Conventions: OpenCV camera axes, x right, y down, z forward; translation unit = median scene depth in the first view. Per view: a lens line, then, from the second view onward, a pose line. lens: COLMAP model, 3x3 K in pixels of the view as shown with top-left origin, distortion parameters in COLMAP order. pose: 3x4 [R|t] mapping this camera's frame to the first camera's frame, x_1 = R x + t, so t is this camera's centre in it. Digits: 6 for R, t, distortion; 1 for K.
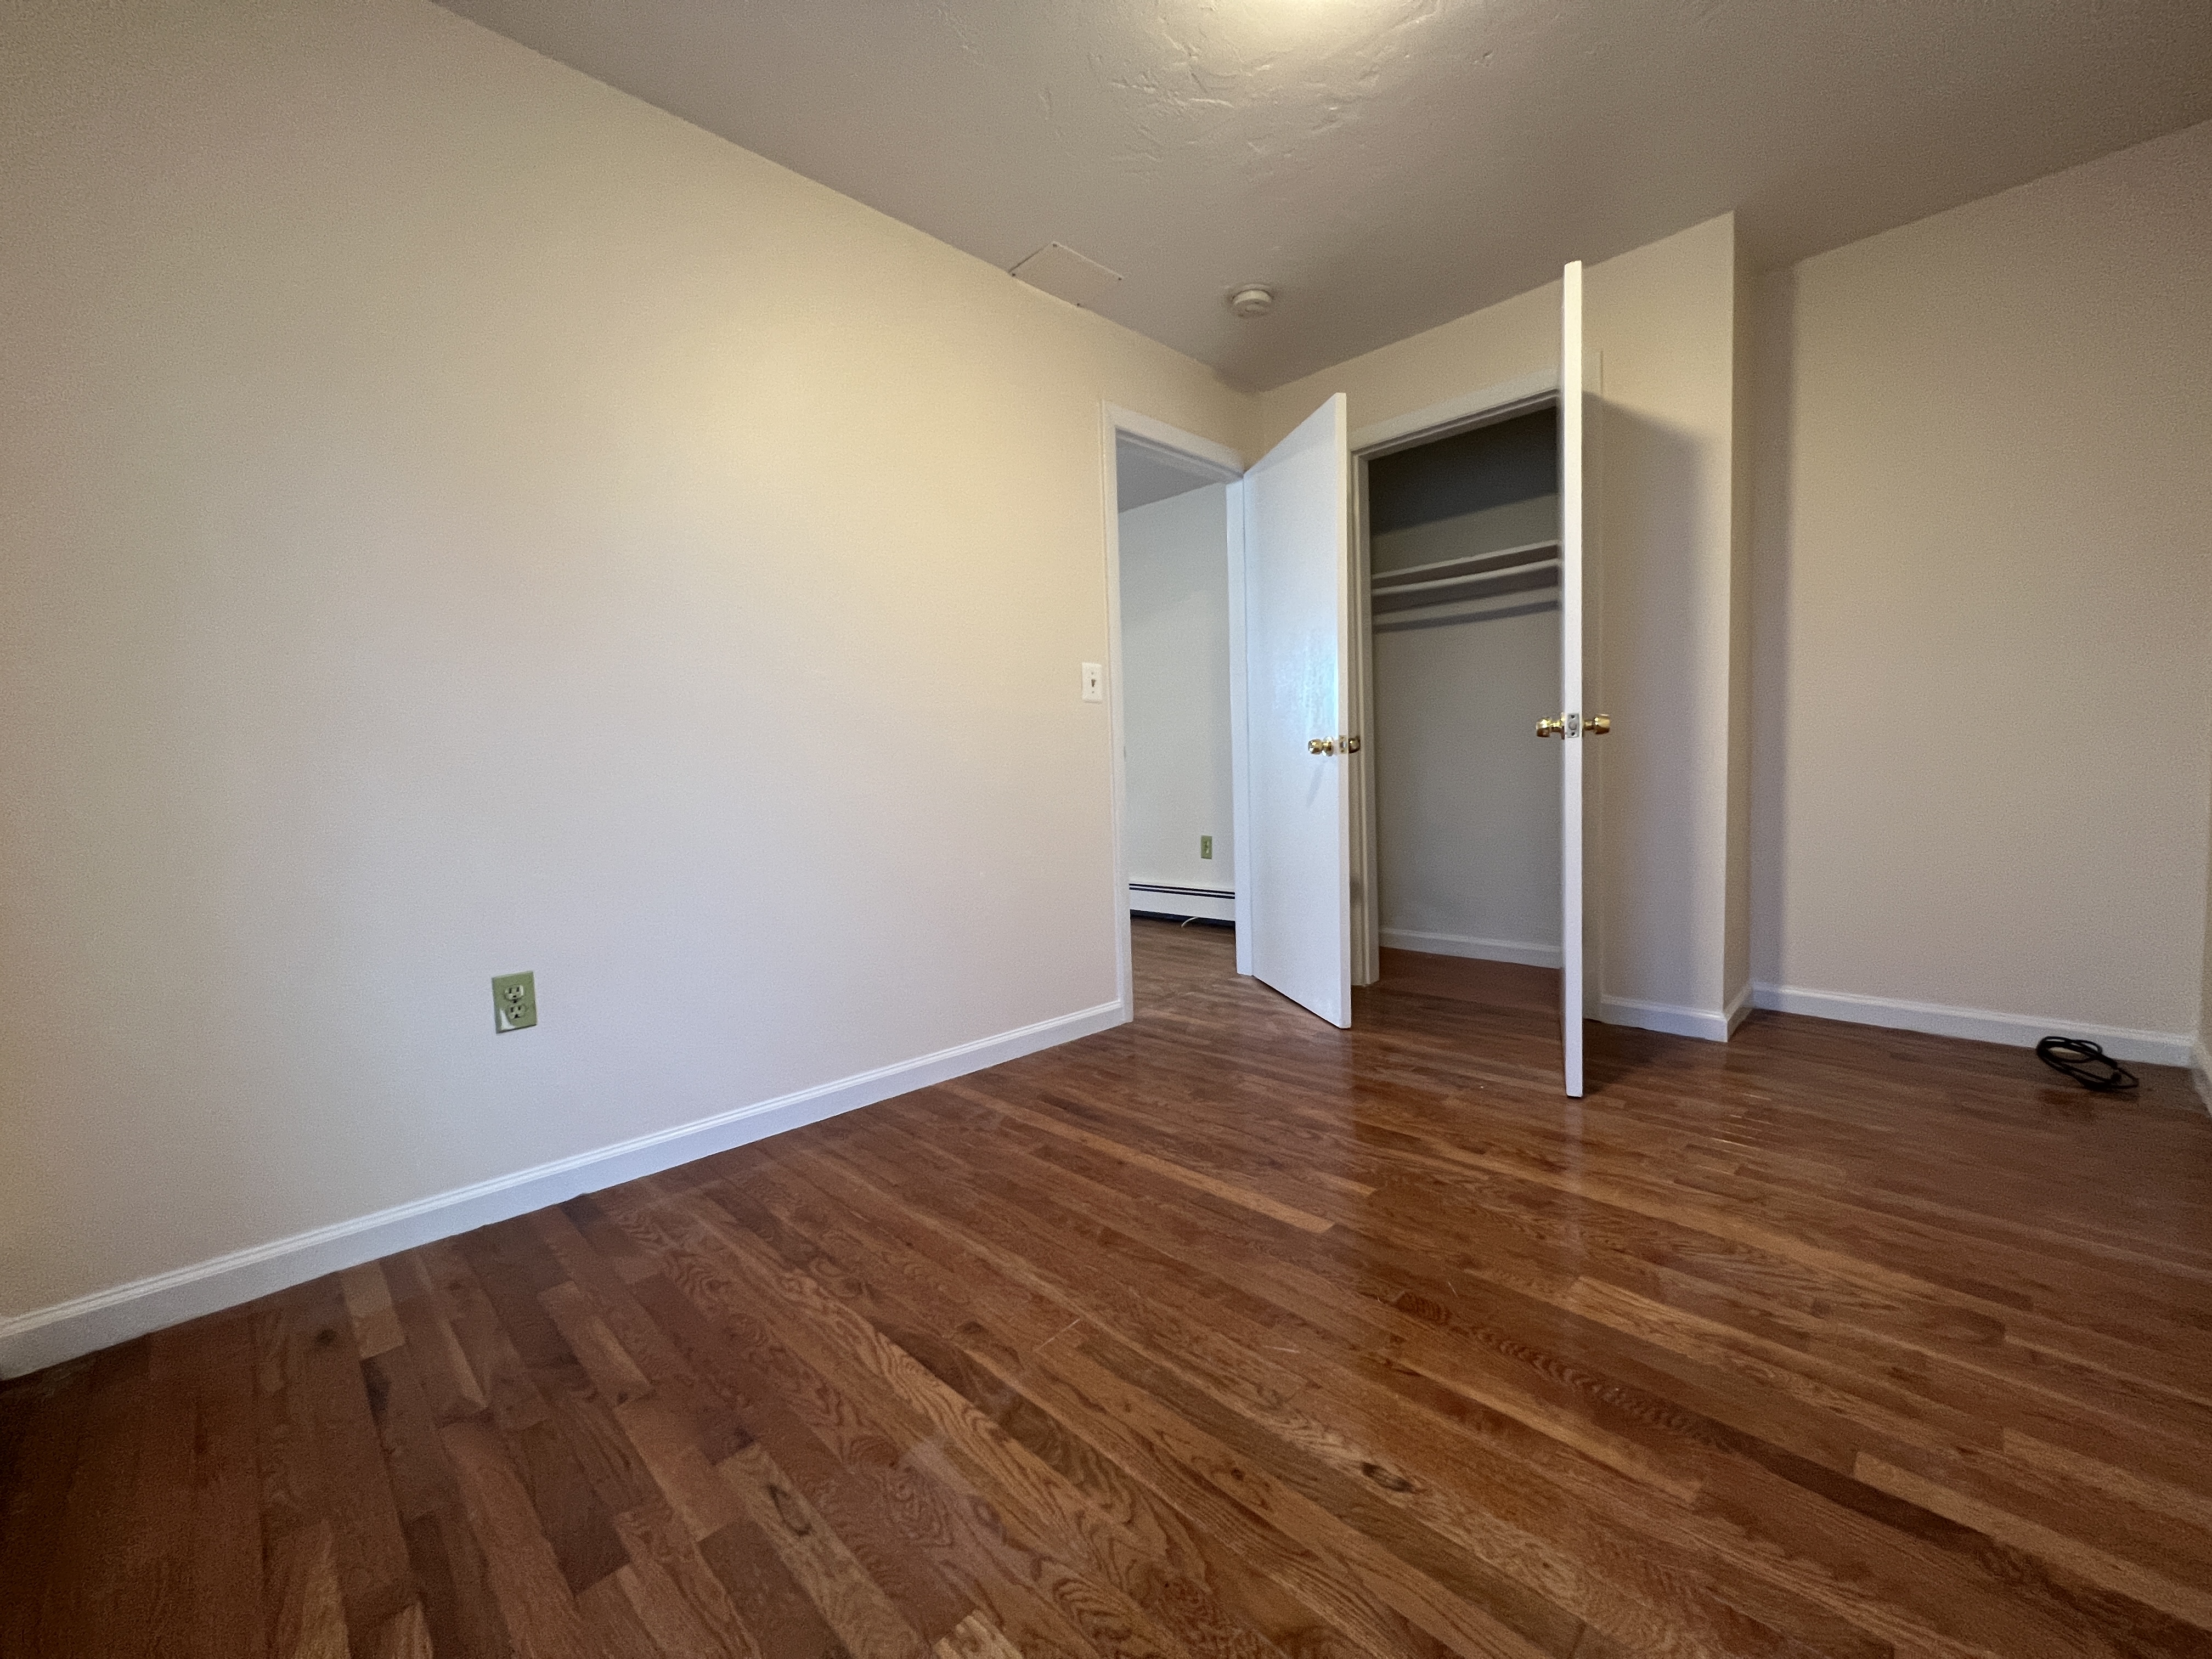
lens RADIAL K [[888.4, 0, 1099.3], [0, 888.4, 826.1], [0, 0, 1]] dist [-0.001688, -0.000013]
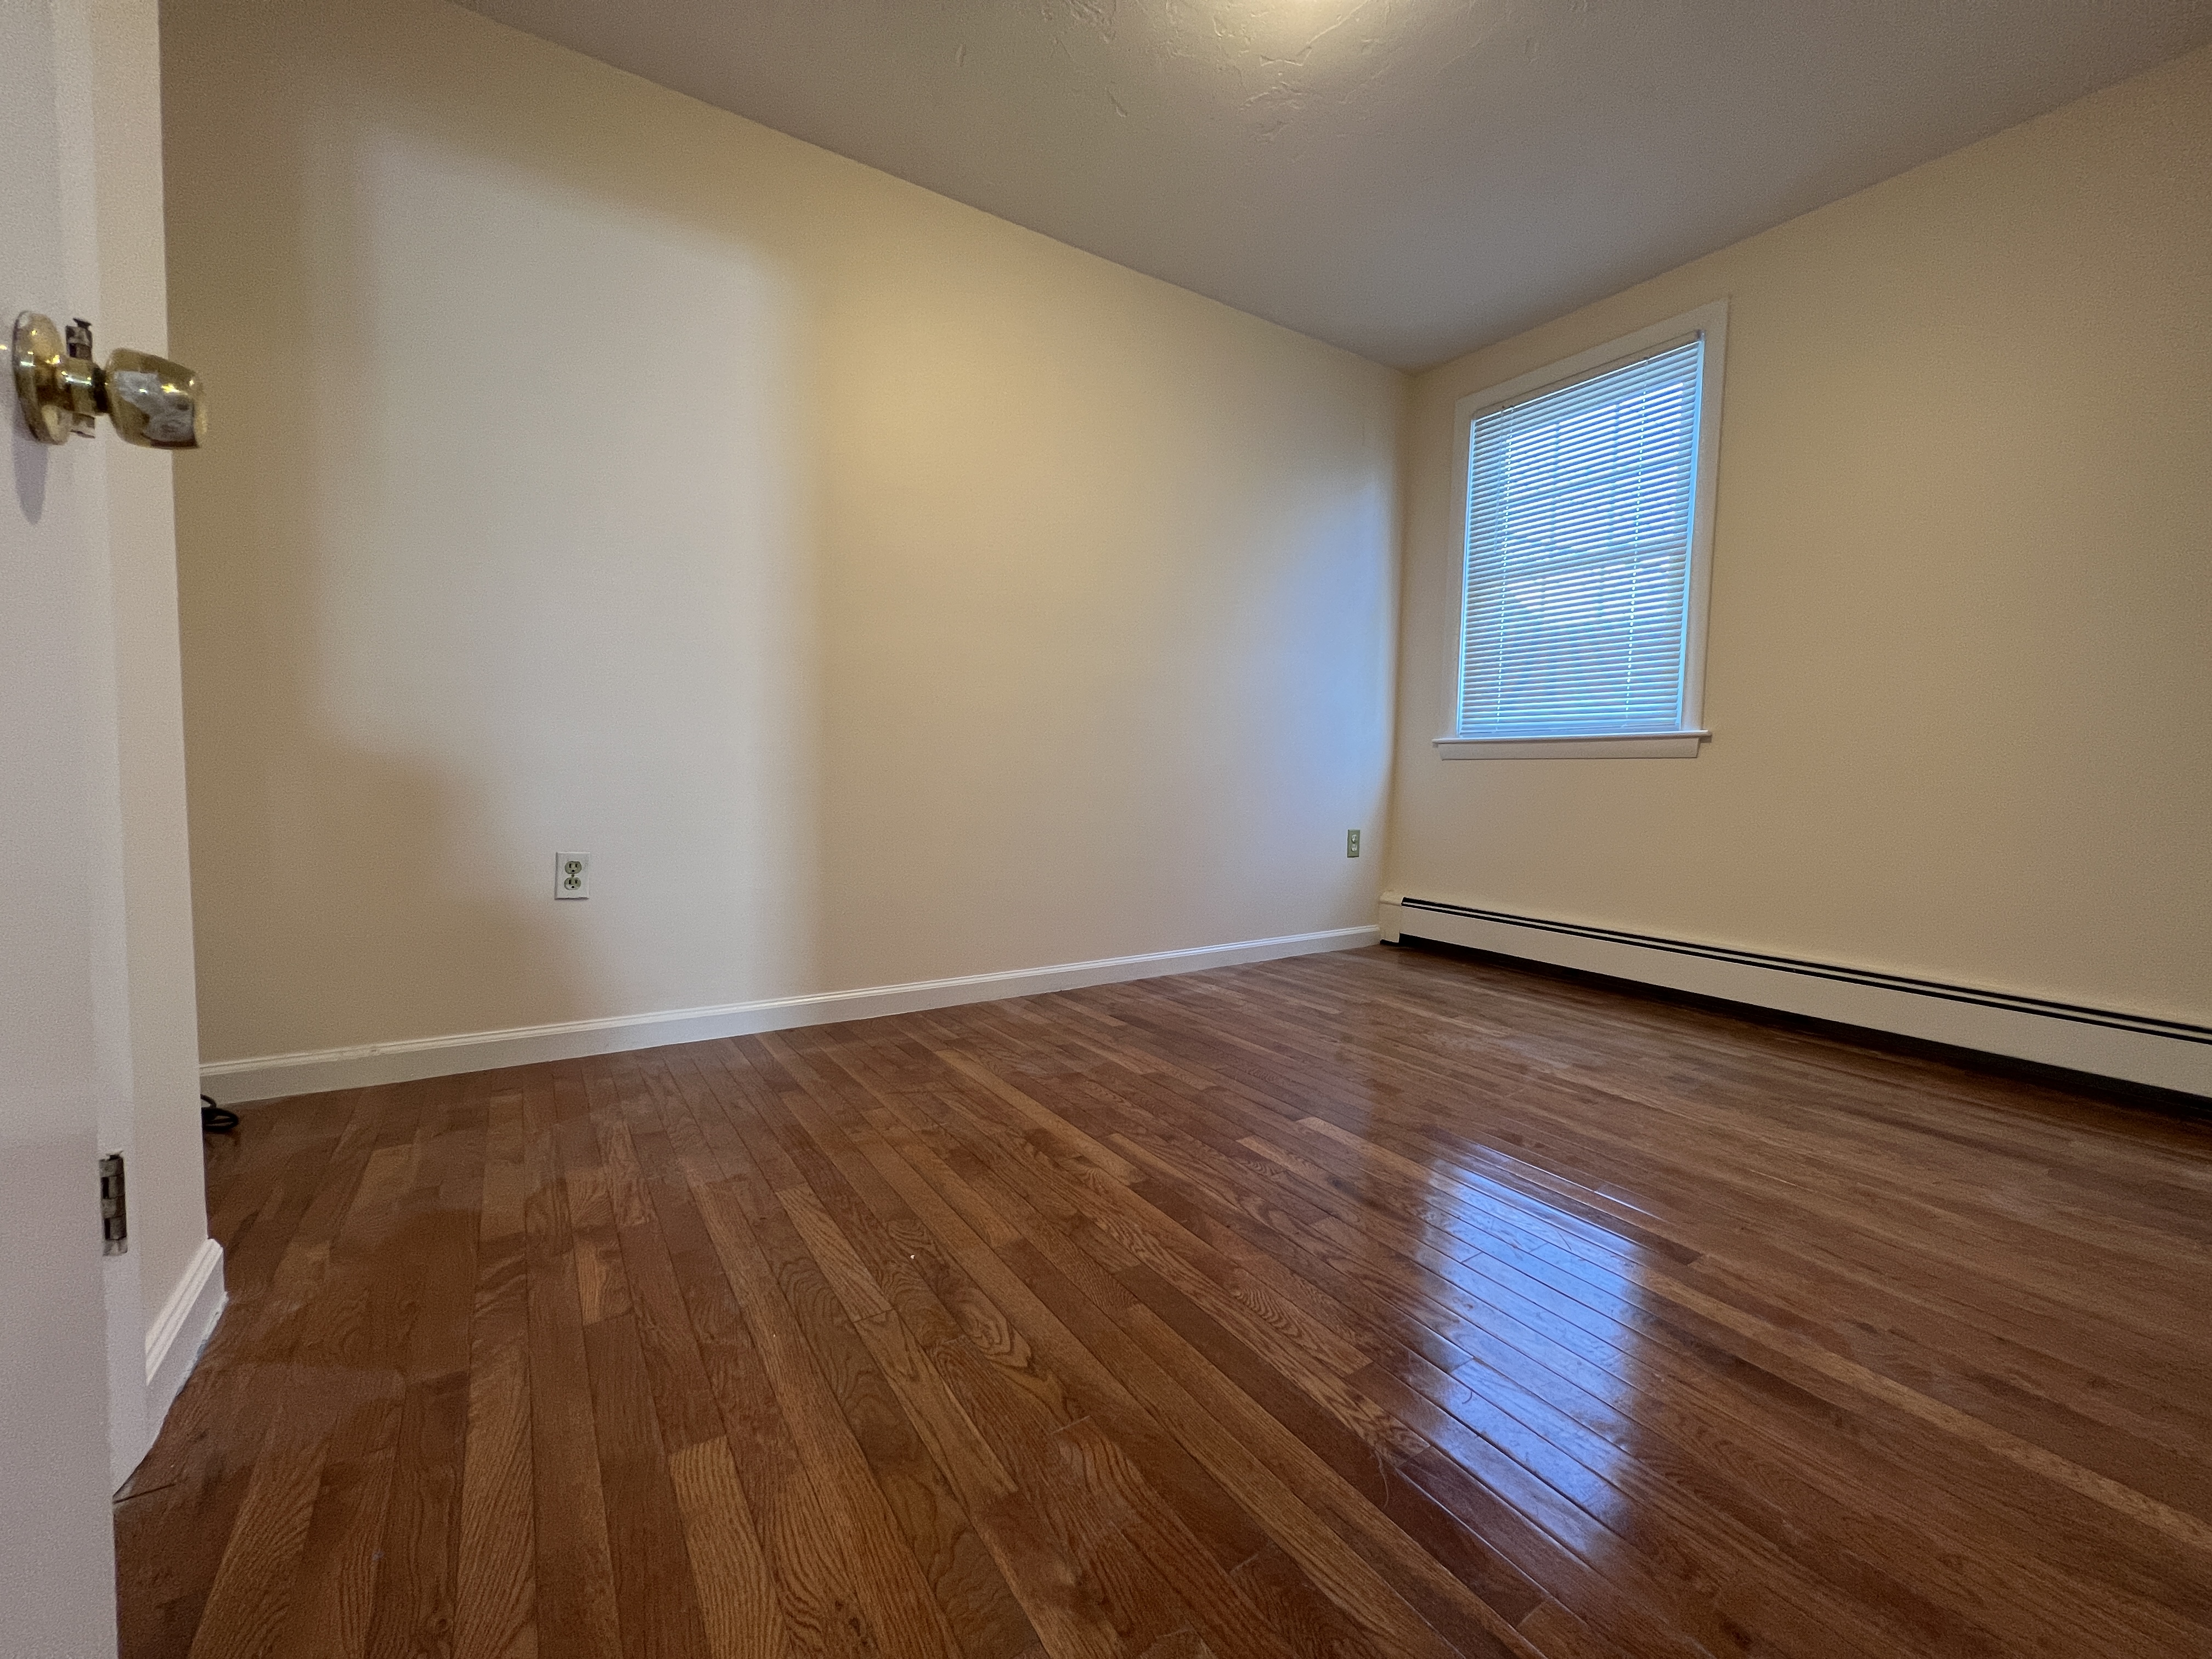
lens RADIAL K [[895.6, 0, 1106.0], [0, 895.6, 829.5], [0, 0, 1]] dist [0.000423, 0.000092]
pose [[-0.982653, 0.001841, 0.185446, 0.343919], [0.023843, 0.992906, 0.116488, -0.056190], [-0.183916, 0.118889, -0.975726, 2.468507]]
